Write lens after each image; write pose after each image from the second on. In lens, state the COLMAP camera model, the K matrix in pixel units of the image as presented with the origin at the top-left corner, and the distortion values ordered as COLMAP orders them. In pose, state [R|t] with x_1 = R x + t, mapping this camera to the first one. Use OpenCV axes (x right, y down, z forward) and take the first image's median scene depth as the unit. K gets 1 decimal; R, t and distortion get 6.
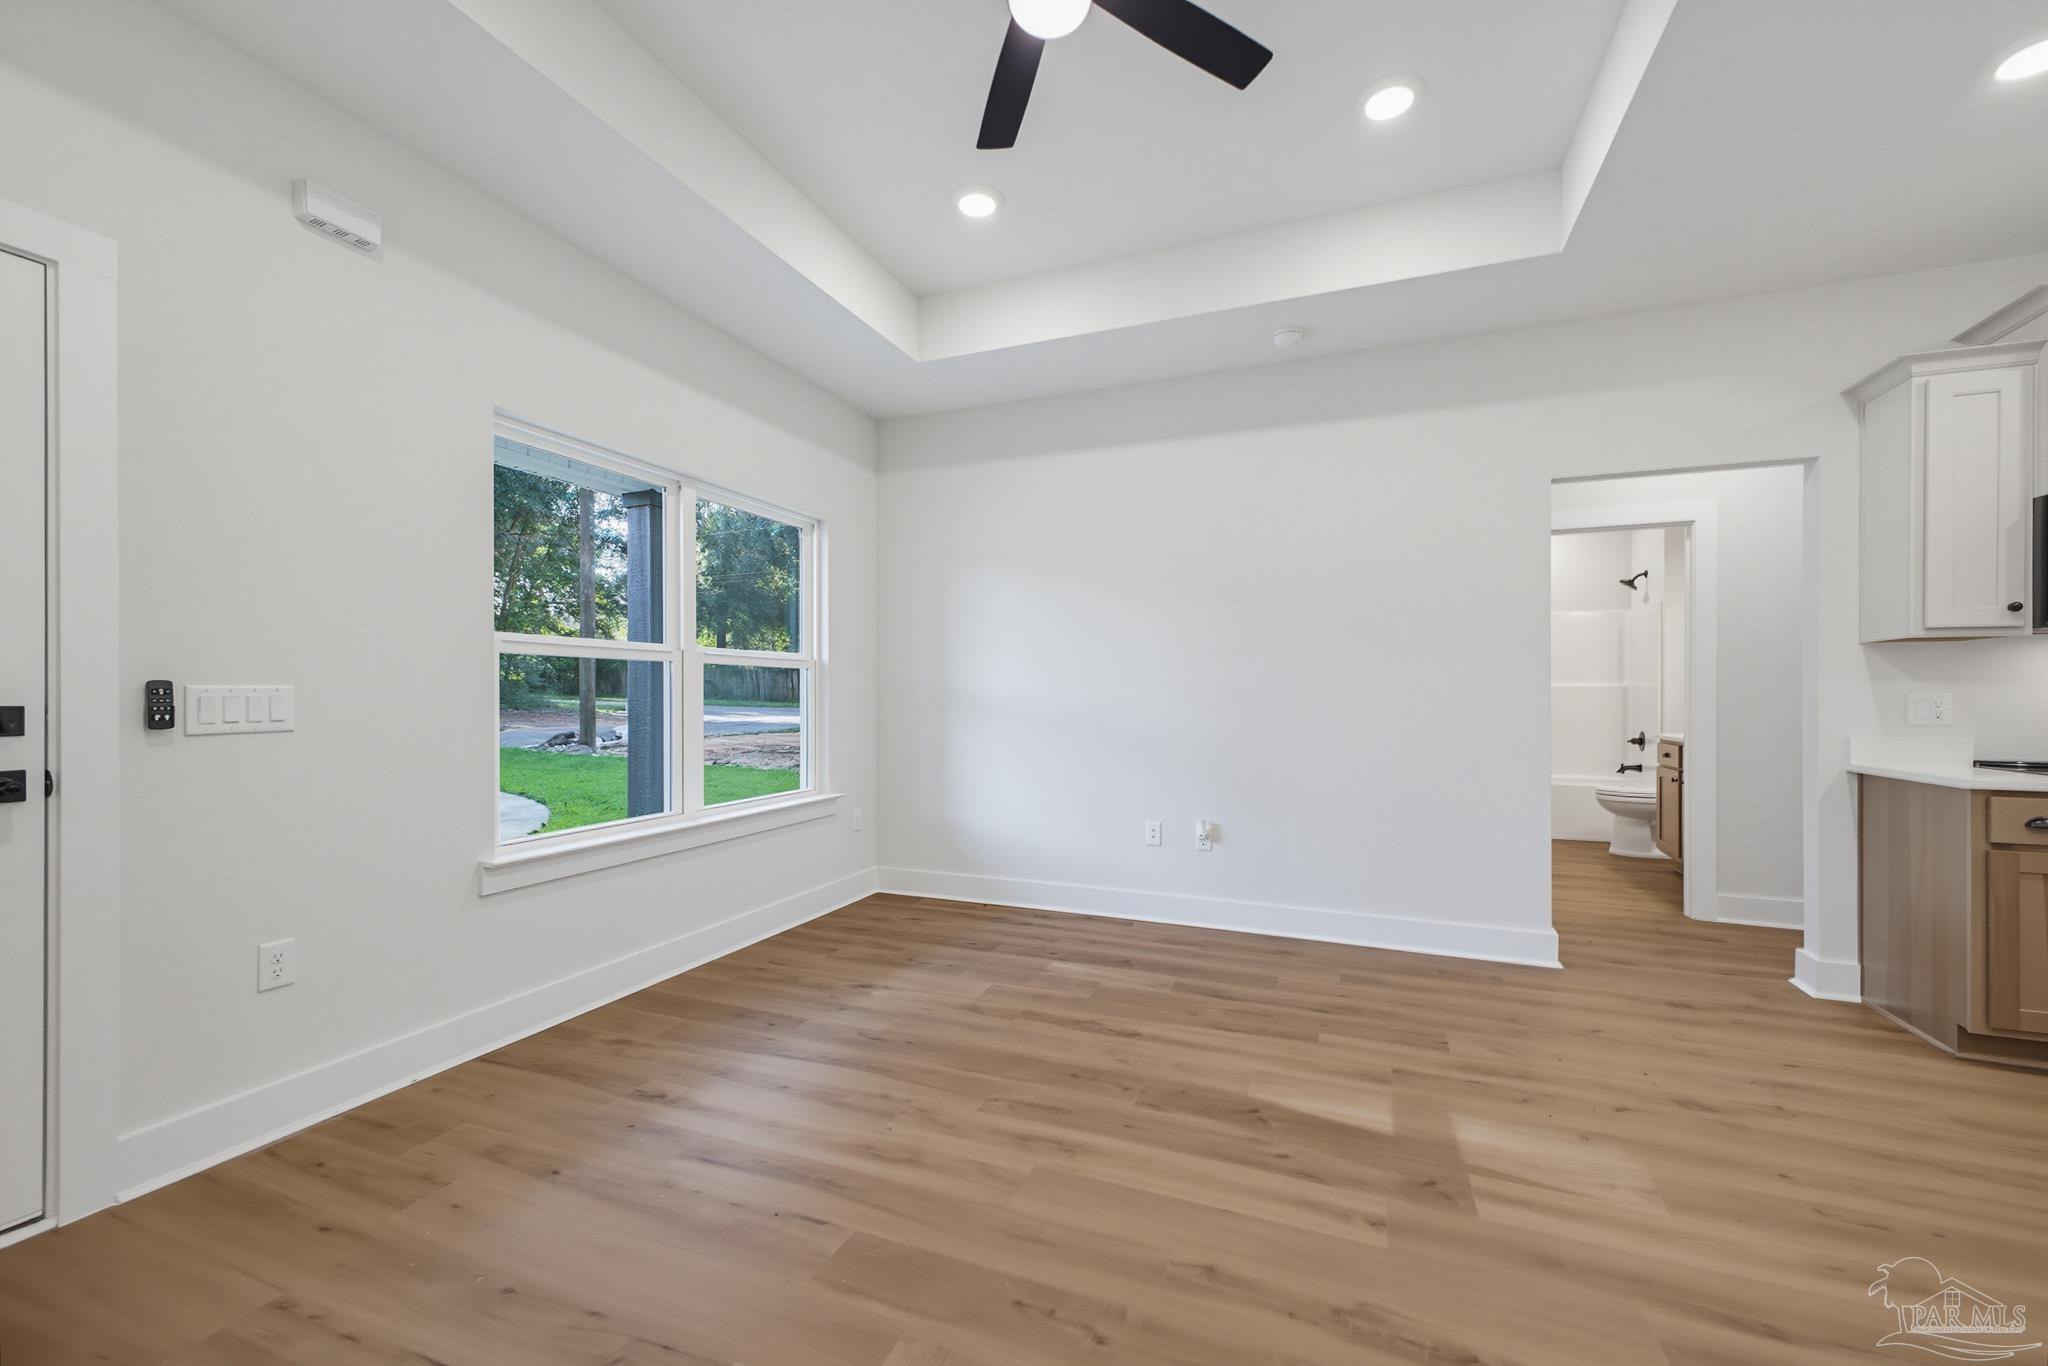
lens RADIAL K [[807.4, 0, 1028.7], [0, 807.4, 695.4], [0, 0, 1]] dist [0.010213, -0.000542]
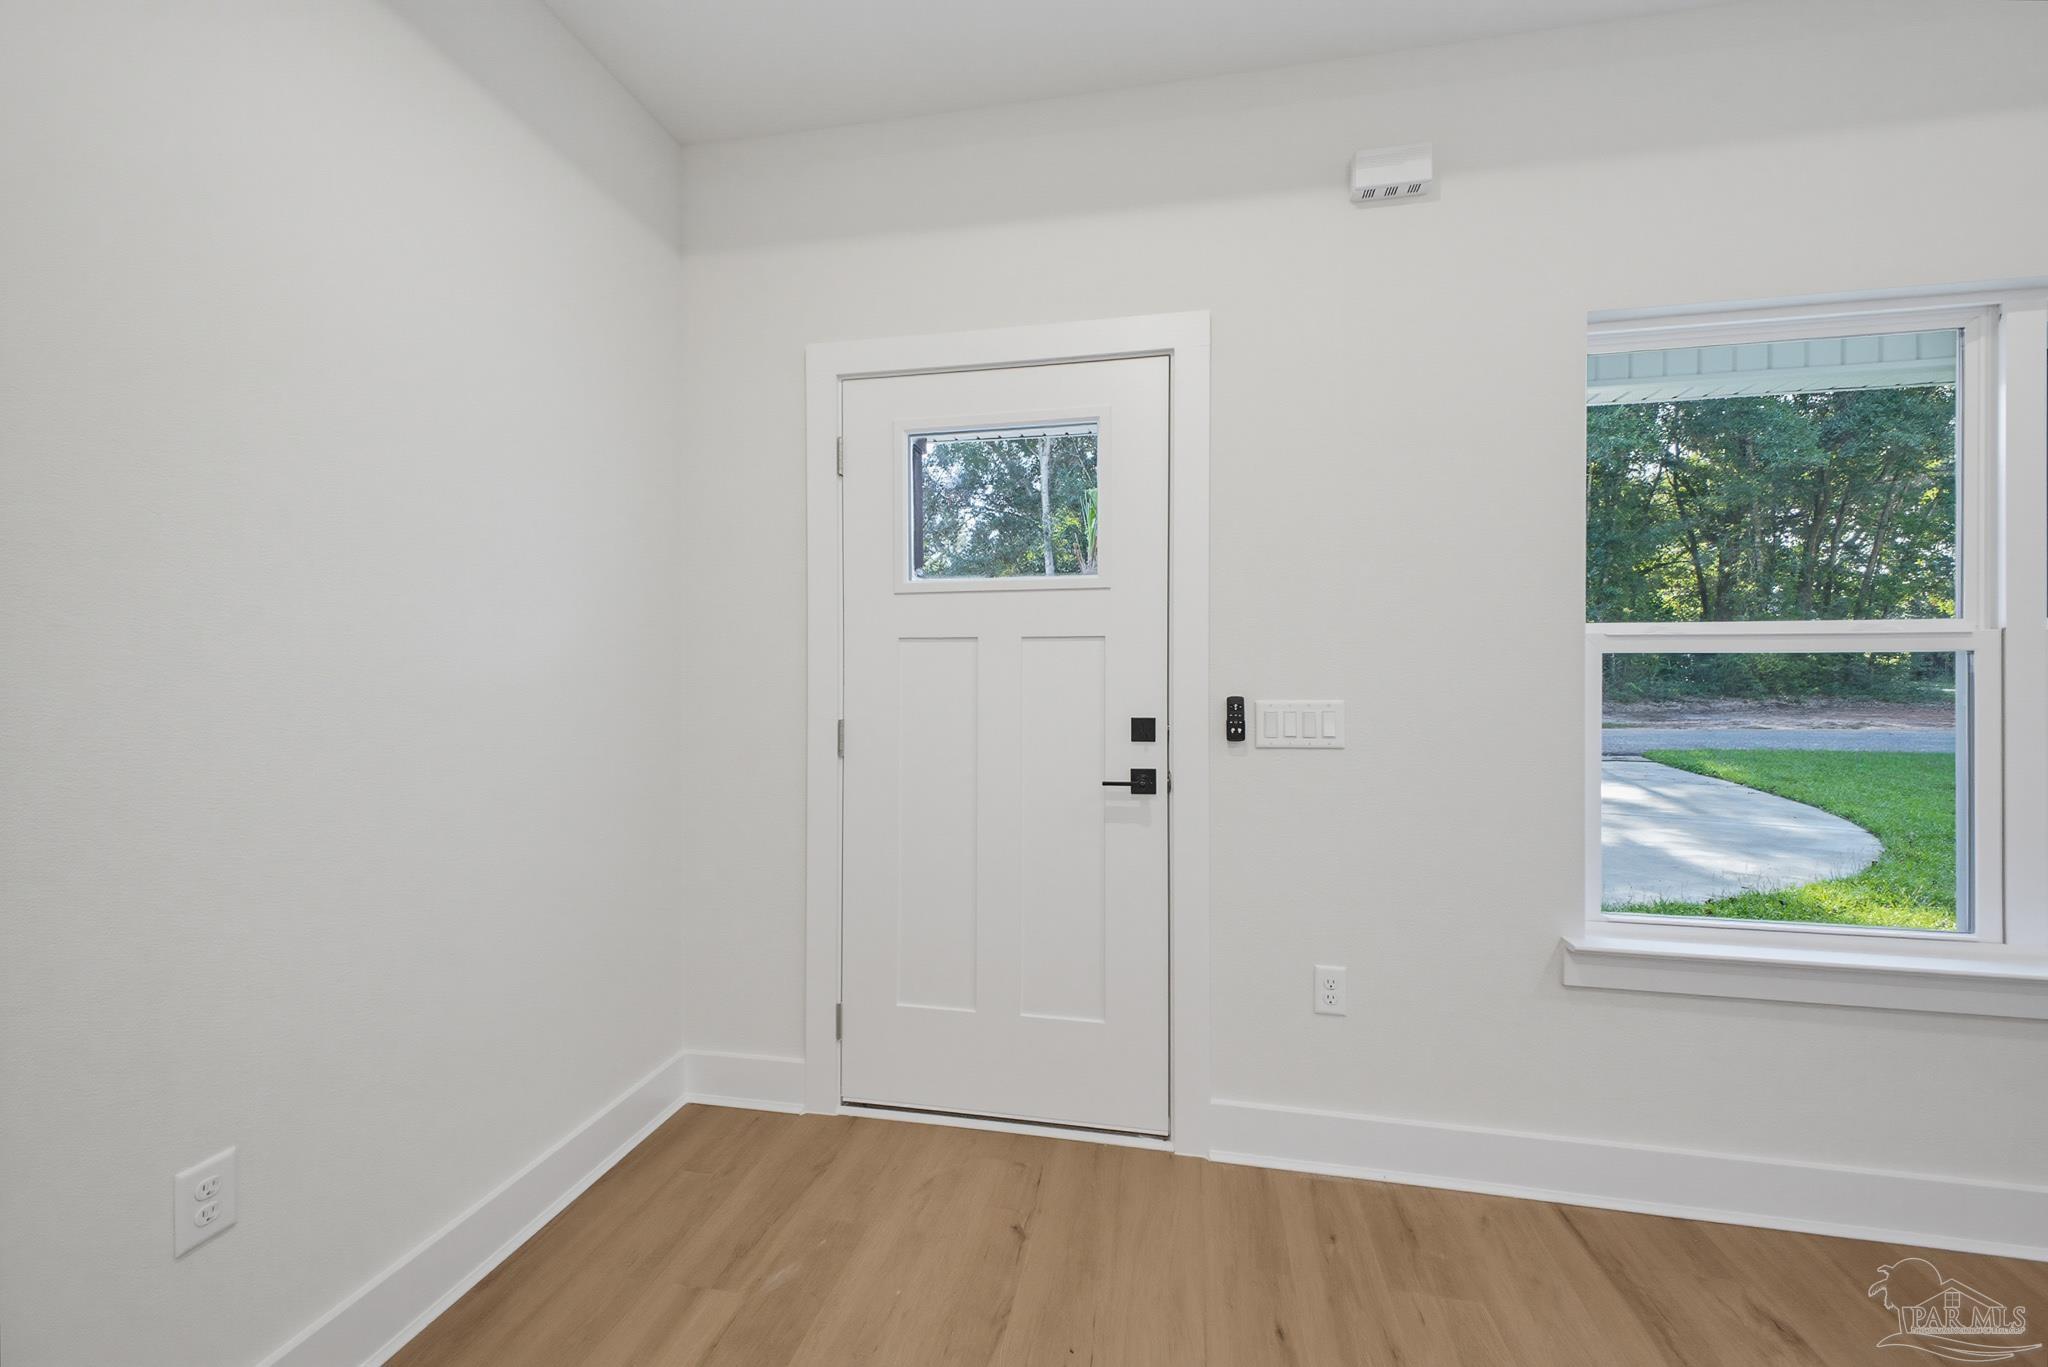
lens RADIAL K [[807.9, 0, 1024.0], [0, 807.9, 683.5], [0, 0, 1]] dist [0.029777, -0.017818]
pose [[0.184359, 0.004130, -0.982850, -0.034087], [-0.001712, 0.999991, 0.003881, -0.026942], [0.982858, 0.000967, 0.184364, 0.354125]]
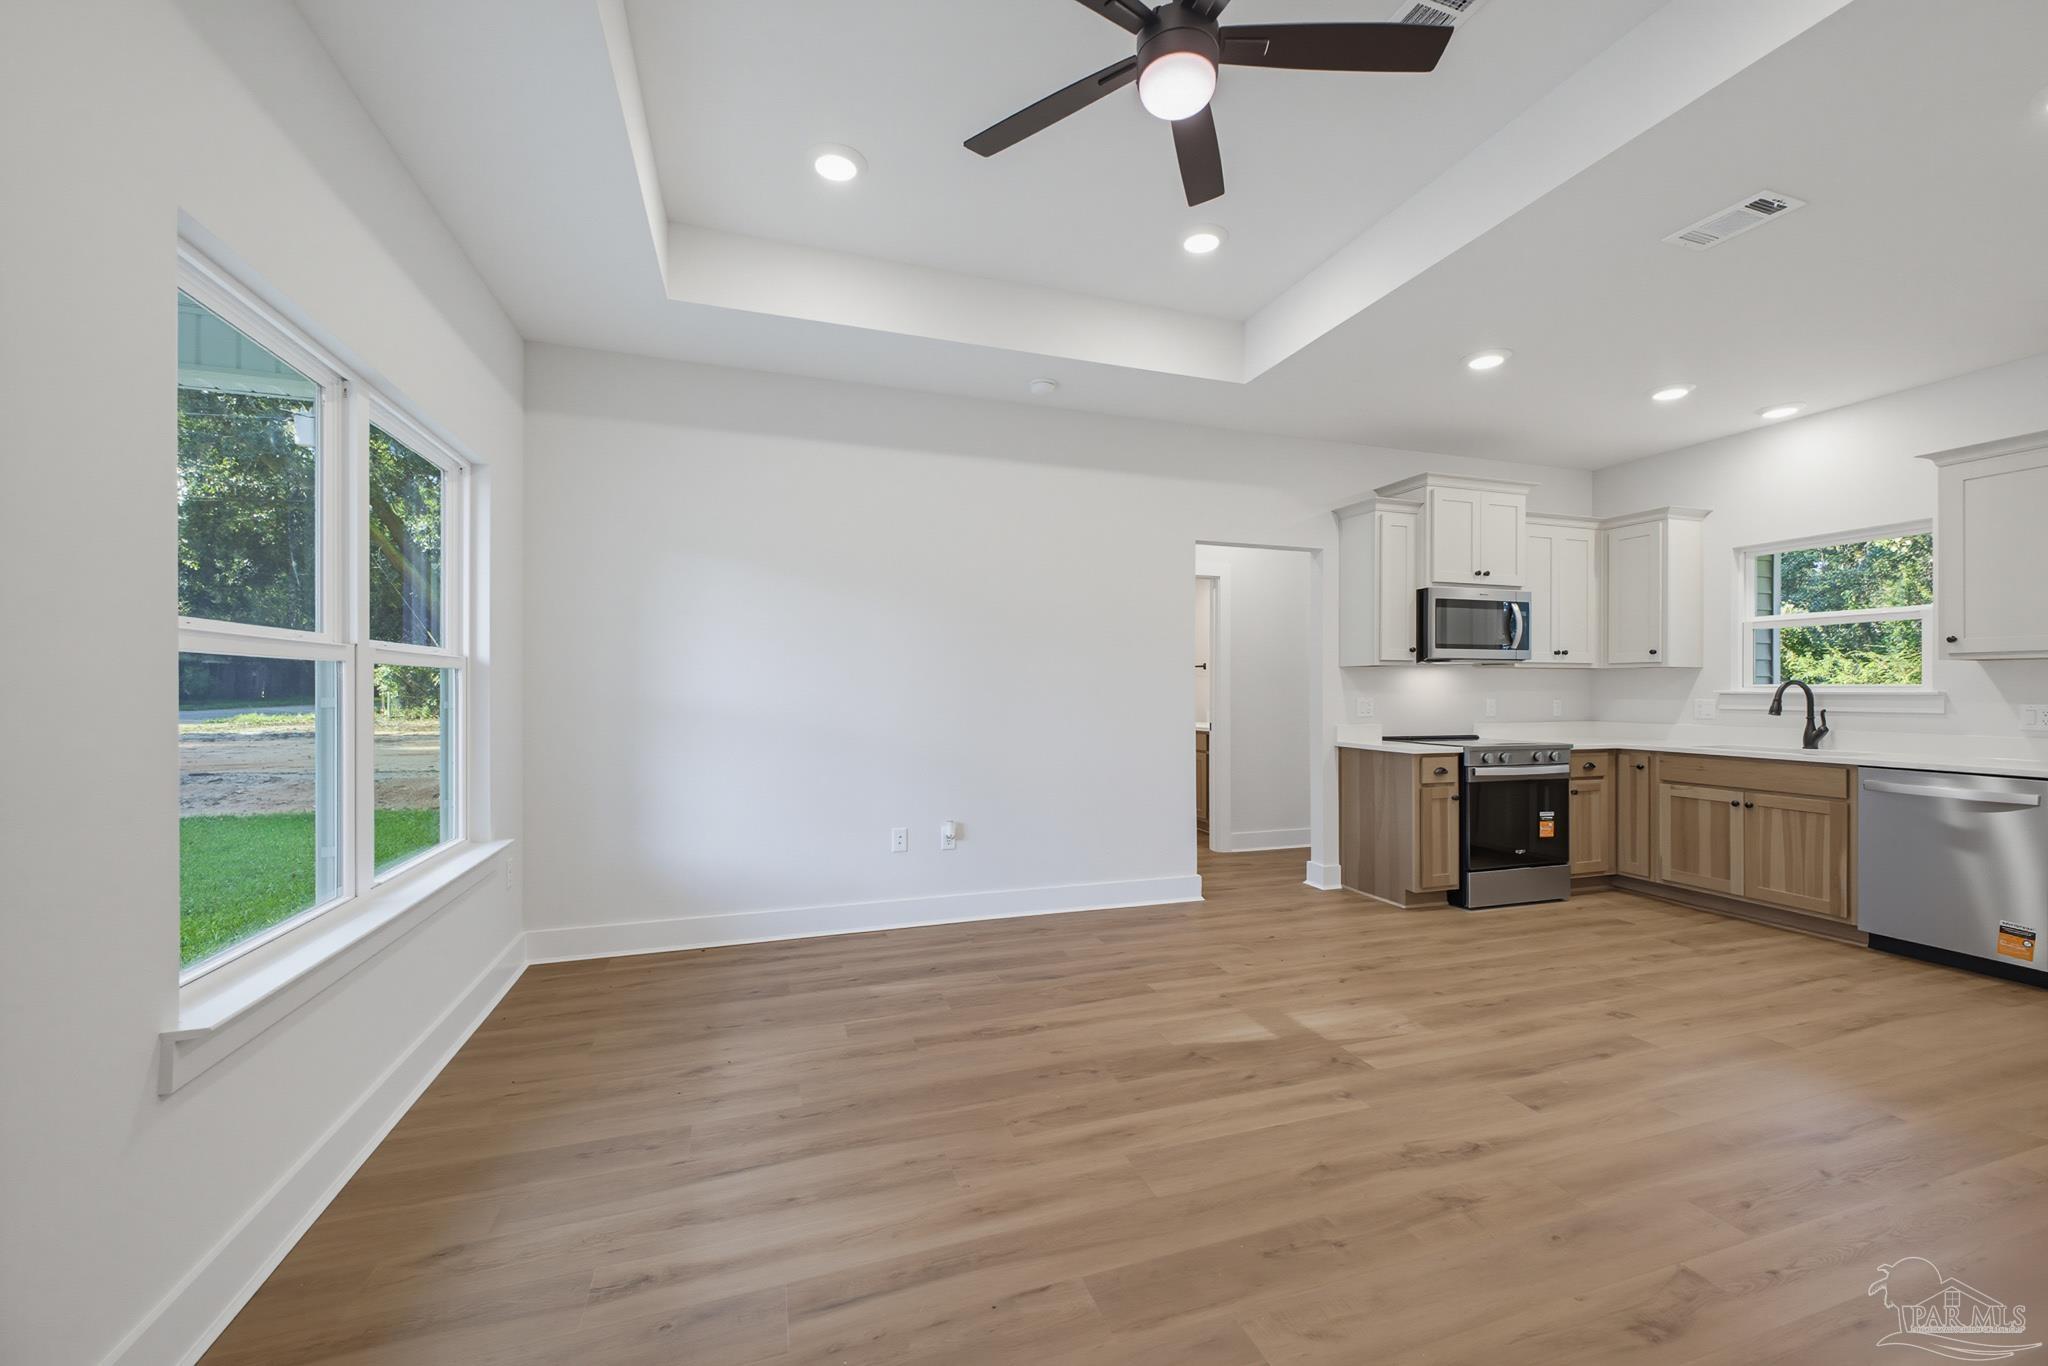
lens RADIAL K [[809.6, 0, 1038.1], [0, 809.6, 687.5], [0, 0, 1]] dist [0.016663, -0.008002]
pose [[0.760537, -0.001020, 0.649293, -0.541922], [0.001644, 0.999999, -0.000354, -0.026403], [-0.649292, 0.001336, 0.760538, 0.181167]]
